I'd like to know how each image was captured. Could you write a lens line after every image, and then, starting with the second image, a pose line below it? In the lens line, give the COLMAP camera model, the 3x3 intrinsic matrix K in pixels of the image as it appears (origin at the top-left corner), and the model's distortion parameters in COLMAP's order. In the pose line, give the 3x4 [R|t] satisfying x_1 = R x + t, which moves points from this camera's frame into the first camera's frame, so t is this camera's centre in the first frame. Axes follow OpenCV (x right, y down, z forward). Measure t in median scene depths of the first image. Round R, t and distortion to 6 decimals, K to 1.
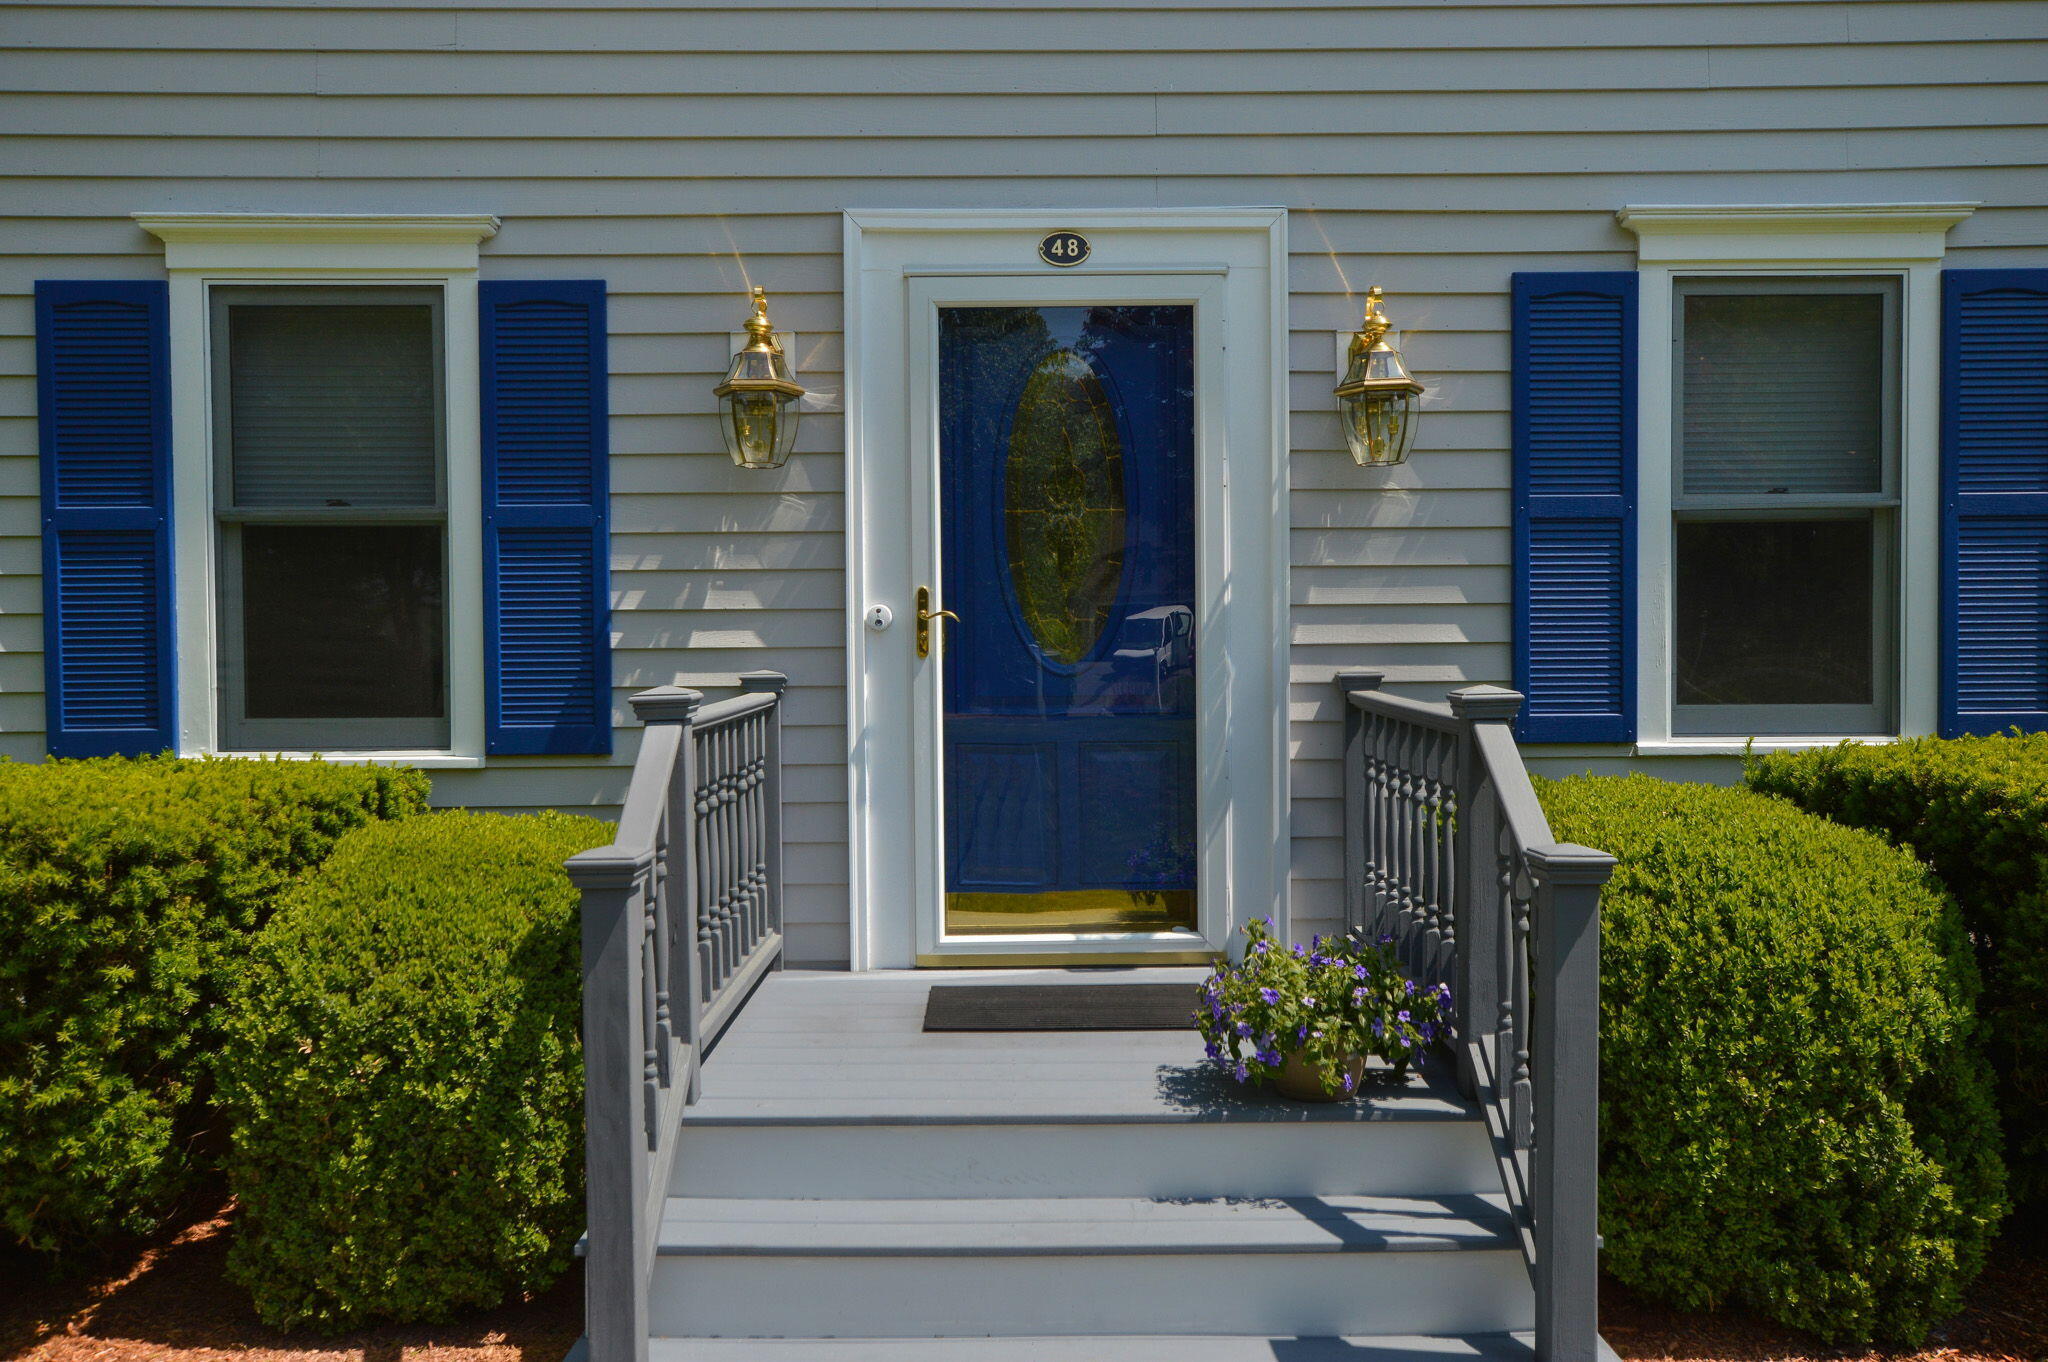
lens RADIAL K [[1609.8, 0, 1008.3], [0, 1609.8, 689.5], [0, 0, 1]] dist [0.013780, 0.003932]
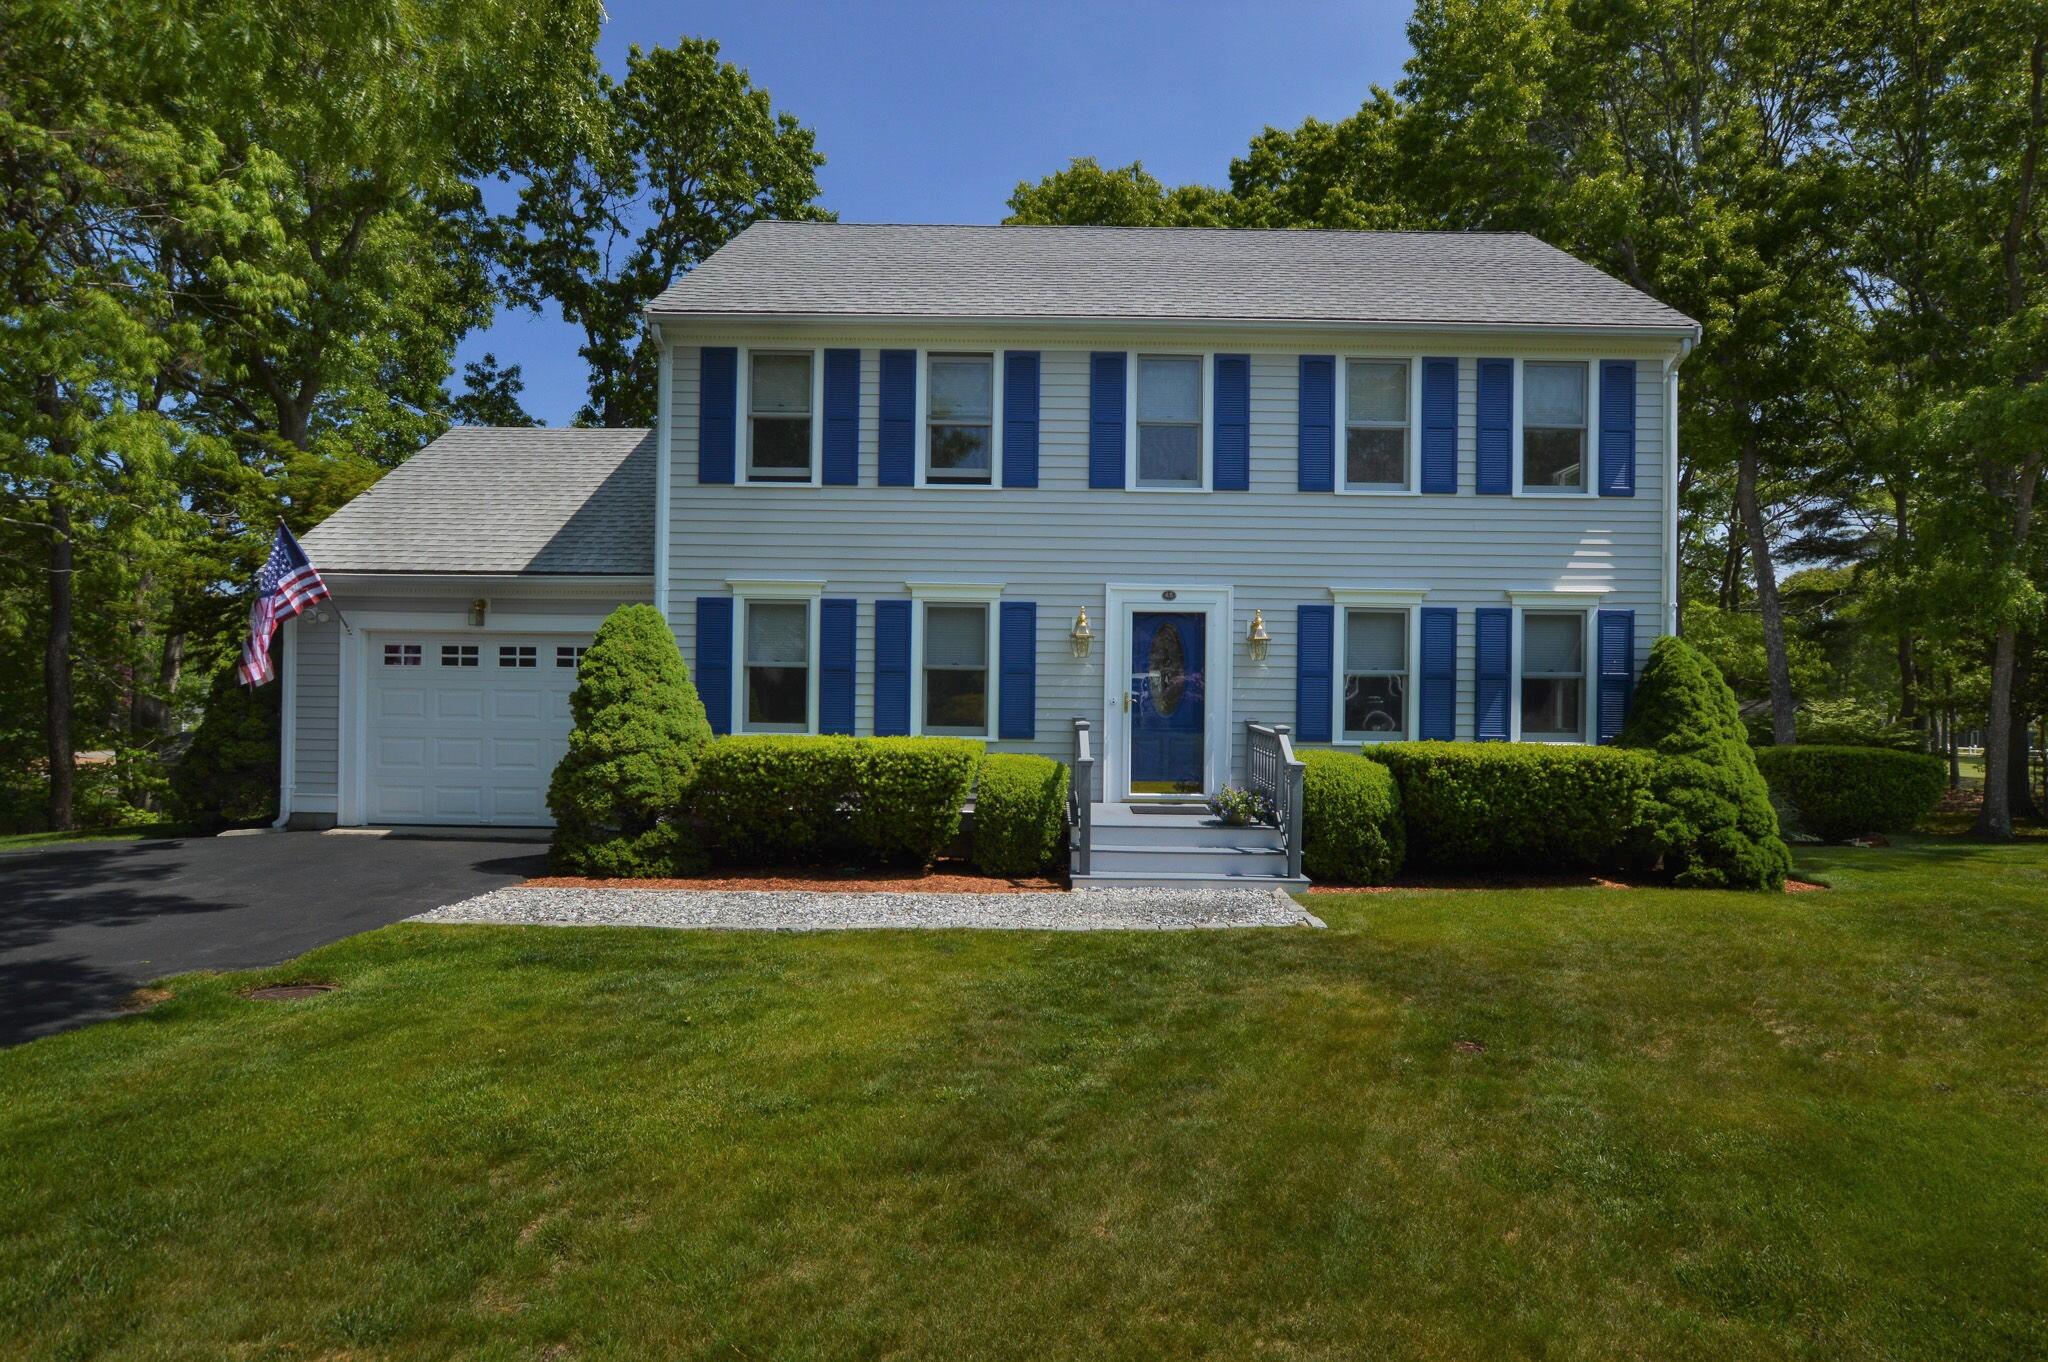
lens RADIAL K [[998.9, 0, 1036.7], [0, 998.9, 689.5], [0, 0, 1]] dist [-0.024610, 0.004013]
pose [[0.999771, 0.020955, -0.004378, -0.237112], [-0.021058, 0.999466, -0.024991, -0.012381], [0.003852, 0.025077, 0.999678, -1.148337]]
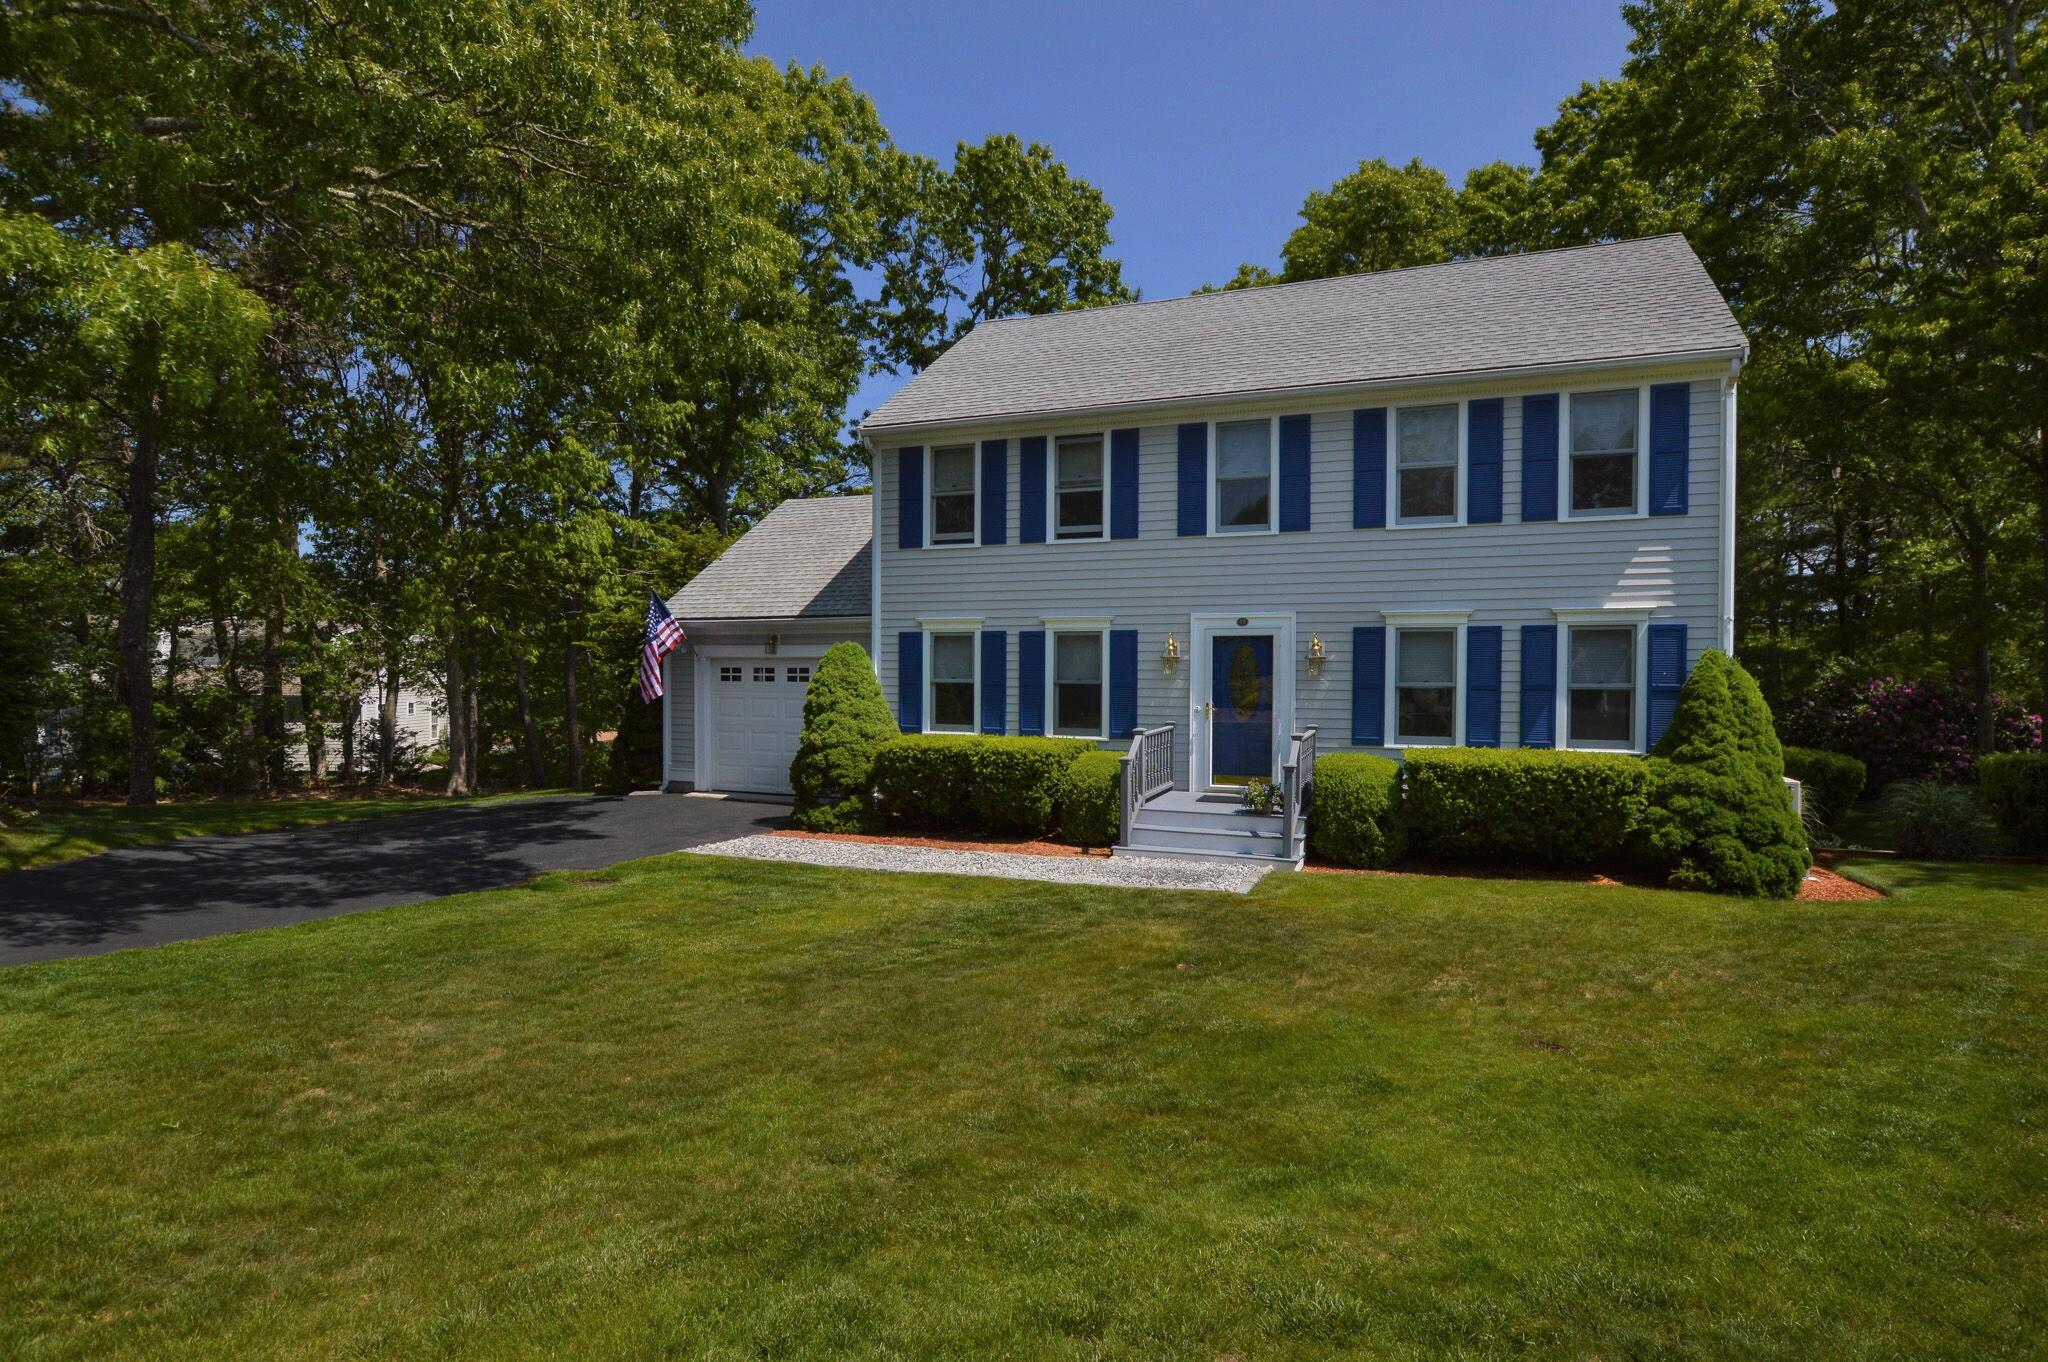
lens RADIAL K [[998.9, 0, 1086.1], [0, 998.9, 683.4], [0, 0, 1]] dist [-0.024610, 0.004013]
pose [[0.935693, 0.016523, -0.352428, 0.574160], [-0.018866, 0.999817, -0.003213, -0.098920], [0.352310, 0.009655, 0.935834, -1.574497]]
